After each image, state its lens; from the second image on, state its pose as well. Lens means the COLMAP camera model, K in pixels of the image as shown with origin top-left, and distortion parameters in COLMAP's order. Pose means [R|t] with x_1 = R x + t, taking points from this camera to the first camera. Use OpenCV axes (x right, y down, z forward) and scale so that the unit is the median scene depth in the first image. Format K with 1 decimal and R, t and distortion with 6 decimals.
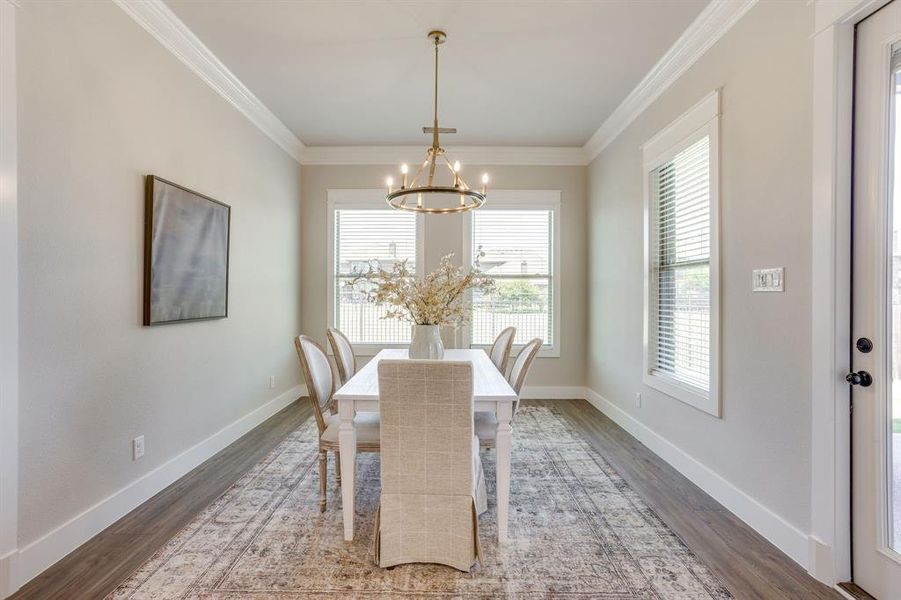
lens RADIAL K [[435.4, 0, 450.5], [0, 435.4, 300.0], [0, 0, 1]] dist [0.002377, 0.001545]
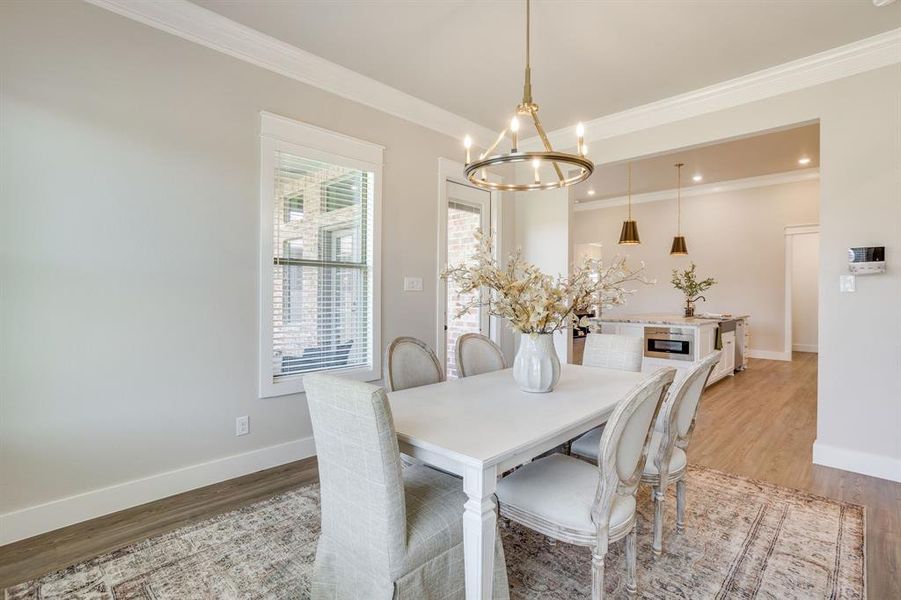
lens RADIAL K [[435.4, 0, 450.5], [0, 435.4, 300.0], [0, 0, 1]] dist [0.002377, 0.001545]
pose [[-0.722047, -0.013847, 0.691706, -0.381724], [-0.001171, 0.999823, 0.018793, -0.009539], [-0.691843, 0.012760, -0.721935, 1.332612]]
